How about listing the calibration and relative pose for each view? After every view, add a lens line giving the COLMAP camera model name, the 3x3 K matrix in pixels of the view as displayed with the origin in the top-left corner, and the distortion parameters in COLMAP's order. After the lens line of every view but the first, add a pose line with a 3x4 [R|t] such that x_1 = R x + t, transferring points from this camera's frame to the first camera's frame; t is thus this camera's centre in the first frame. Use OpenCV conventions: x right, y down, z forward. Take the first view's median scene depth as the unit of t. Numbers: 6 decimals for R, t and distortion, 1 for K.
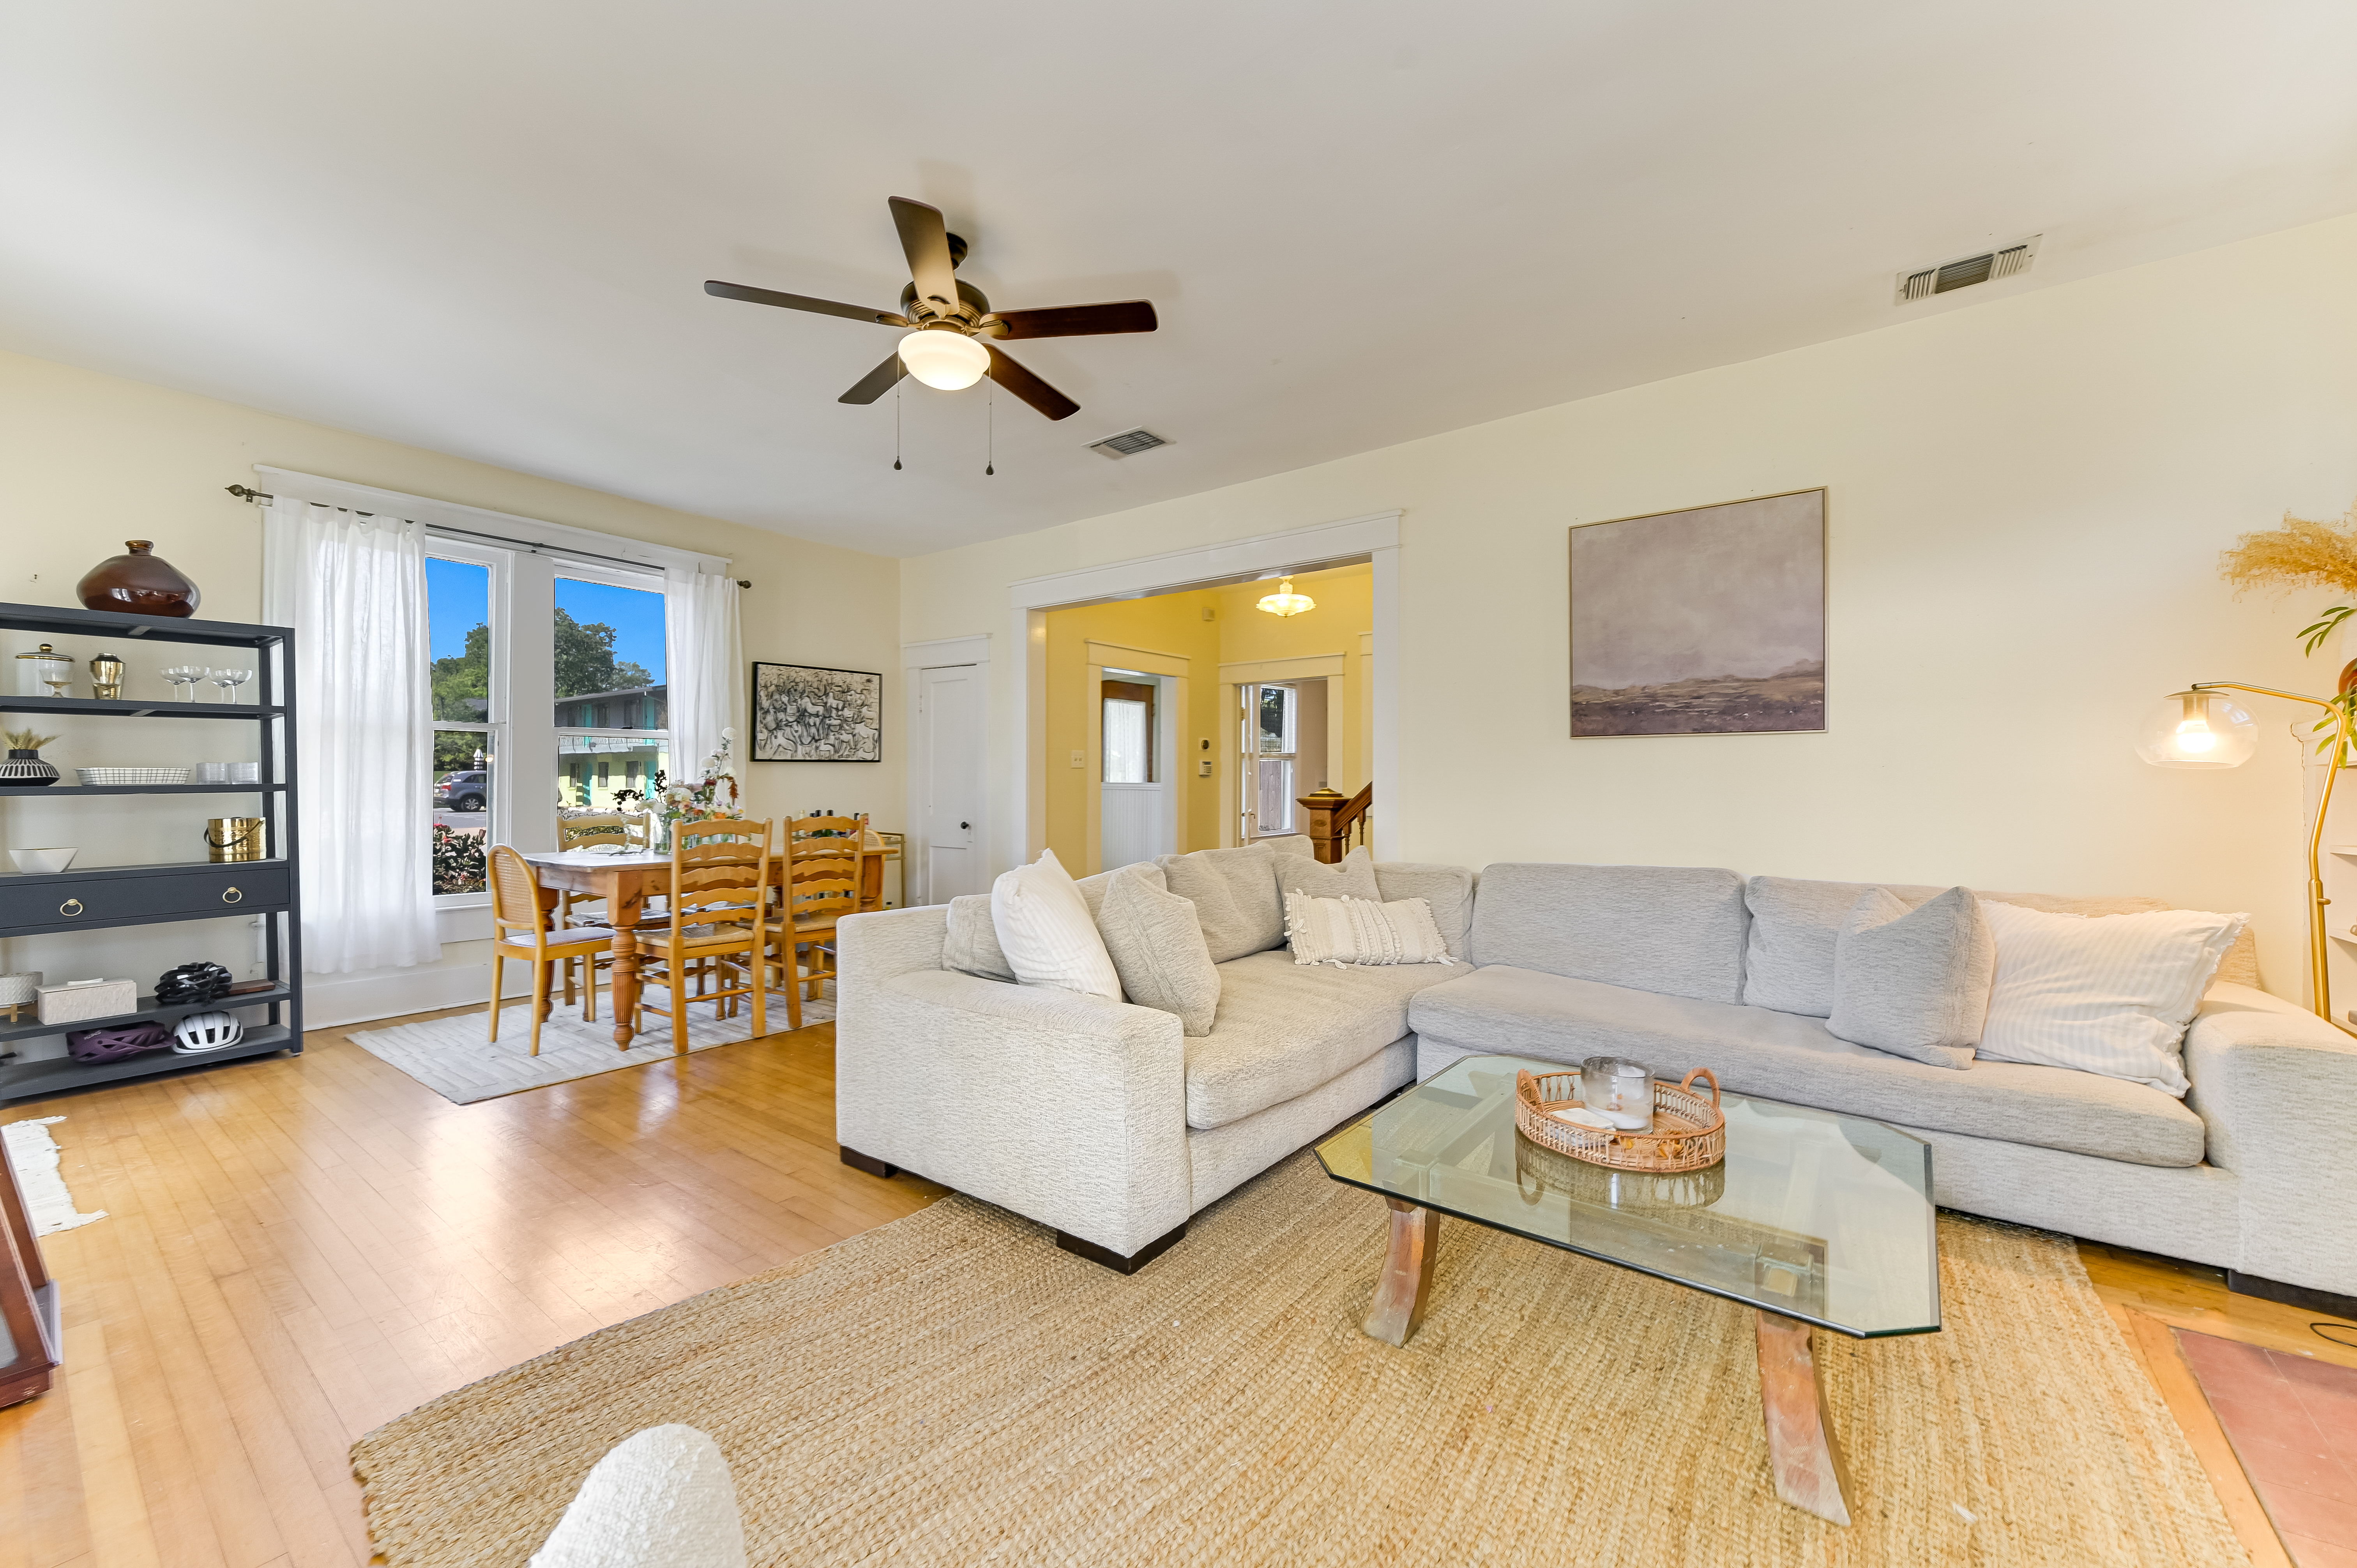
lens RADIAL K [[925.4, 0, 1189.5], [0, 925.4, 777.5], [0, 0, 1]] dist [0.000254, -0.000024]
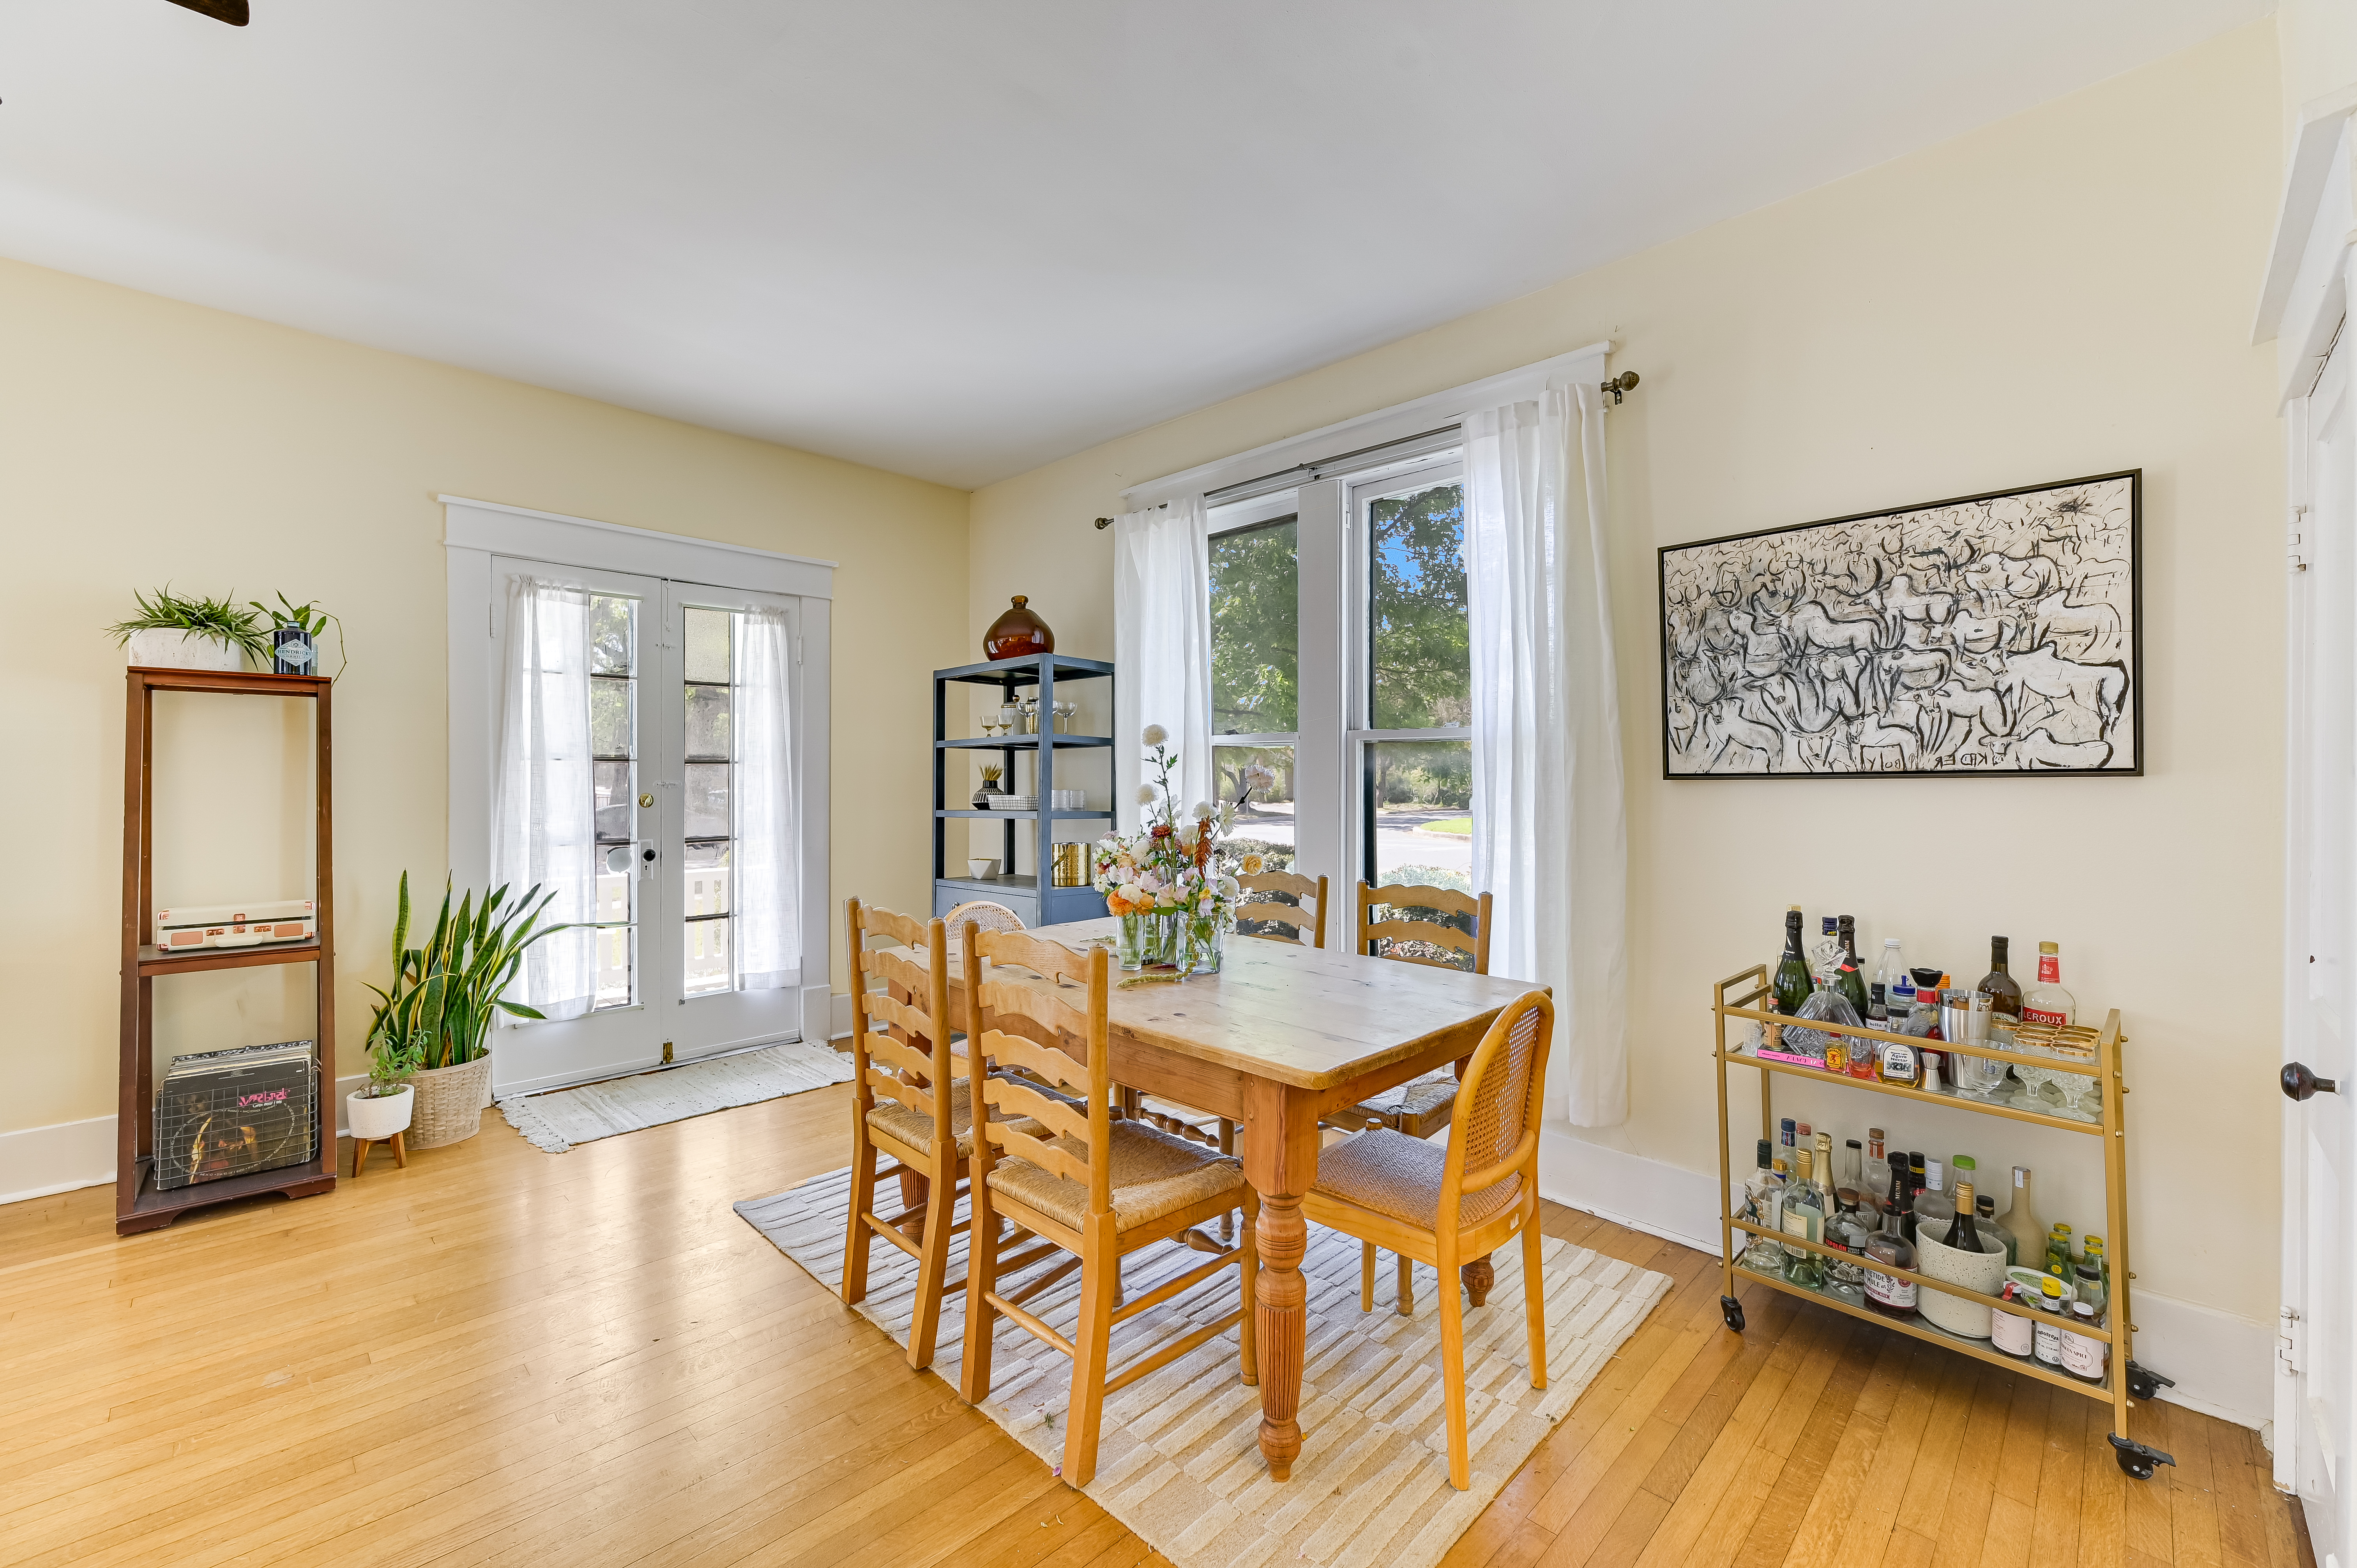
lens RADIAL K [[965.1, 0, 1181.3], [0, 965.1, 775.5], [0, 0, 1]] dist [-0.000926, -0.000190]
pose [[-0.154715, 0.000393, -0.987959, 0.018183], [0.005442, 0.999985, -0.000454, -0.028691], [0.987944, -0.005446, -0.154714, 1.210779]]
